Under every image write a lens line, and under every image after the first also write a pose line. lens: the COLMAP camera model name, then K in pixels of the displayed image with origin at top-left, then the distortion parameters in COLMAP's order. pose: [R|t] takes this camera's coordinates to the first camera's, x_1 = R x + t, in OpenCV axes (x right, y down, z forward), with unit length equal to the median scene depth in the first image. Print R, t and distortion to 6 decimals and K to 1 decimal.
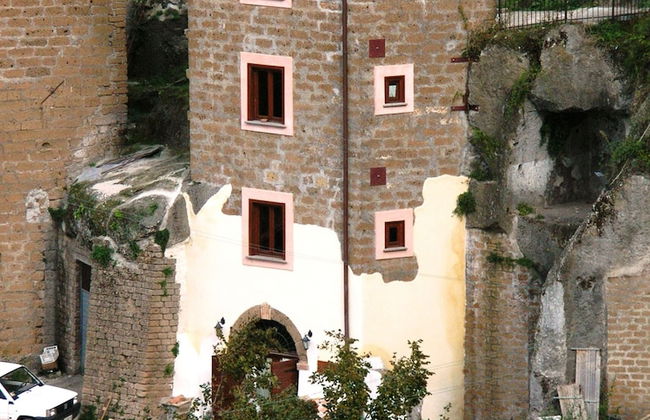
lens RADIAL K [[4124.5, 0, 345.2], [0, 4124.5, 200.0], [0, 0, 1]] dist [2.200345, 10.090627]
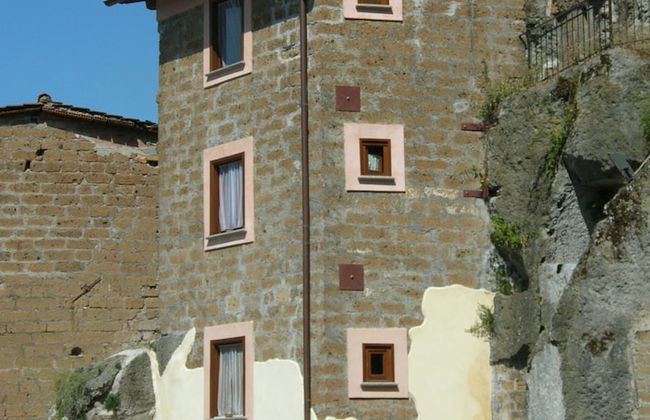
lens RADIAL K [[1757.4, 0, 349.4], [0, 1757.4, 210.3], [0, 0, 1]] dist [0.347077, 0.548347]
pose [[0.973244, -0.042680, -0.225775, 0.075418], [-0.022753, 0.959866, -0.279534, 0.066792], [0.228644, 0.277192, 0.933213, 0.712482]]
